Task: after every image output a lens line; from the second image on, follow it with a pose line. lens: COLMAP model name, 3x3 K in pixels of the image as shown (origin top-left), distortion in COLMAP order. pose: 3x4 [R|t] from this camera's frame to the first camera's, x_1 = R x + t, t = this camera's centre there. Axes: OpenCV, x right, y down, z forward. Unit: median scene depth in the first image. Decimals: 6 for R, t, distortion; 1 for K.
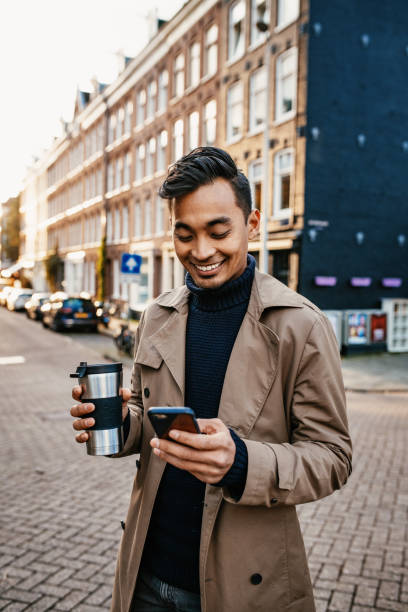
lens RADIAL K [[580.1, 0, 201.7], [0, 580.1, 301.8], [0, 0, 1]] dist [-0.038052, 0.020728]
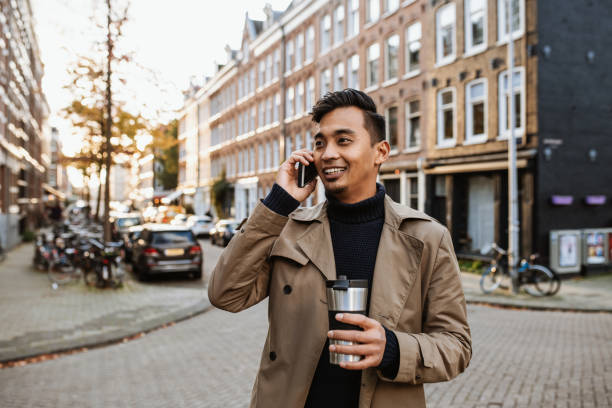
lens RADIAL K [[580.1, 0, 303.6], [0, 580.1, 201.7], [0, 0, 1]] dist [-0.038052, 0.020728]
pose [[0.998193, -0.024473, -0.054875, -0.111720], [0.022317, 0.998968, -0.039564, -0.002720], [0.055787, 0.038268, 0.997709, 0.000352]]
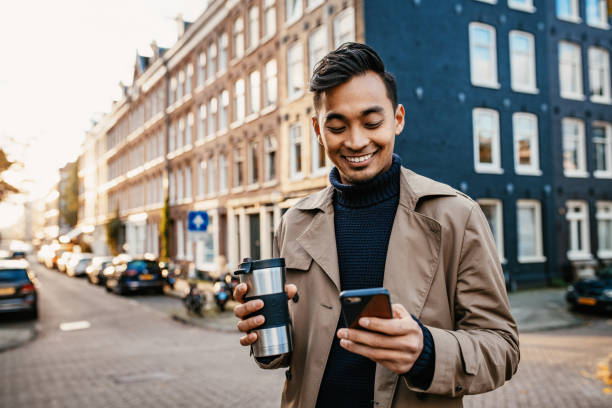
lens RADIAL K [[580.1, 0, 303.6], [0, 580.1, 201.7], [0, 0, 1]] dist [-0.038052, 0.020728]
pose [[0.996835, -0.037611, 0.070044, -0.006846], [0.044436, 0.994137, -0.098574, 0.004575], [-0.065926, 0.101374, 0.992662, 0.001653]]
